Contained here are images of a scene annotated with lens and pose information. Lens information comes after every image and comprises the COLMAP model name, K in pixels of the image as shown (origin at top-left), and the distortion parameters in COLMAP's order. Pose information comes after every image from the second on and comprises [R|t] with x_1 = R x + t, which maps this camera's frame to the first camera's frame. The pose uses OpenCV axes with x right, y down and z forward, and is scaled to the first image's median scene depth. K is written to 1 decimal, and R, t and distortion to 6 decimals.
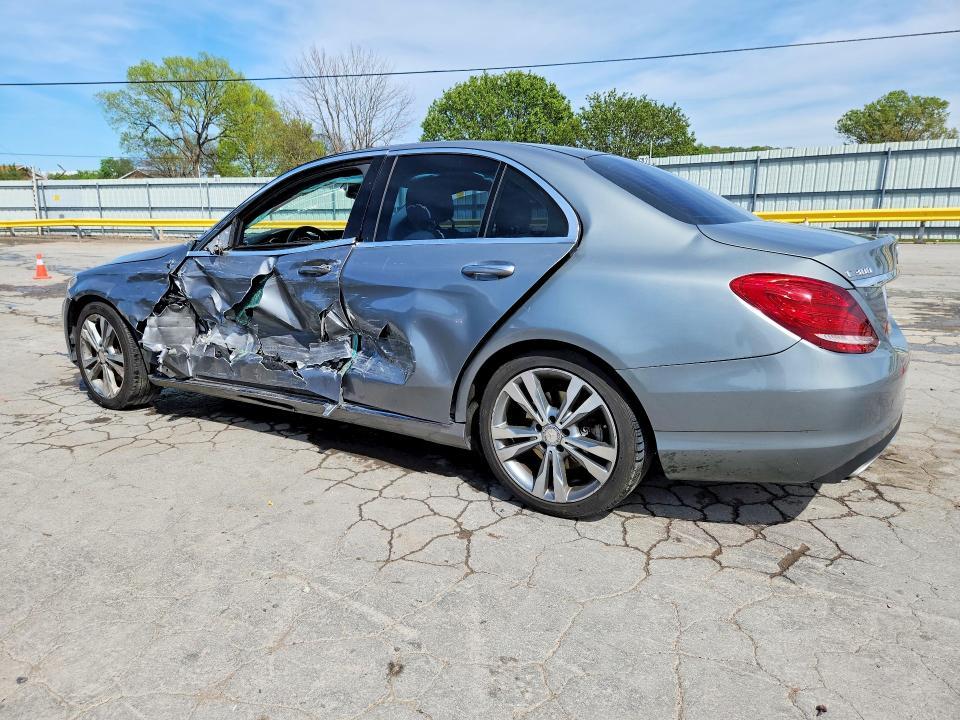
lens RADIAL K [[718.1, 0, 484.6], [0, 718.1, 359.6], [0, 0, 1]] dist [-0.009243, -0.007618]
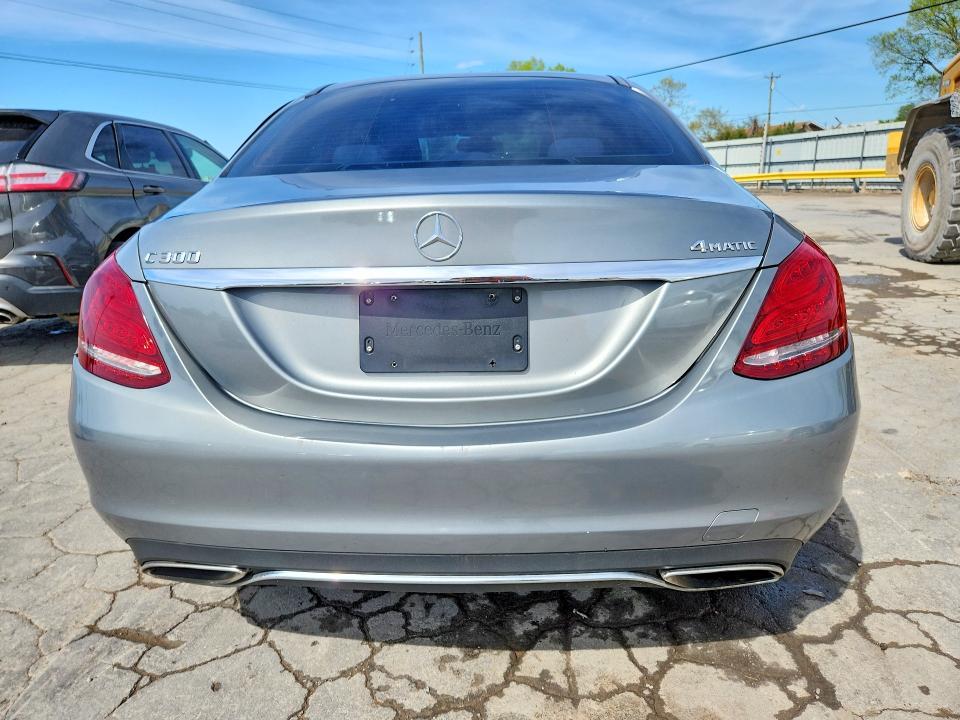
lens RADIAL K [[718.1, 0, 484.6], [0, 718.1, 359.6], [0, 0, 1]] dist [-0.009243, -0.007618]
pose [[0.408844, 0.196428, -0.891214, 0.353804], [-0.137033, 0.978703, 0.152848, -0.050590], [0.902257, 0.059635, 0.427054, 0.295200]]
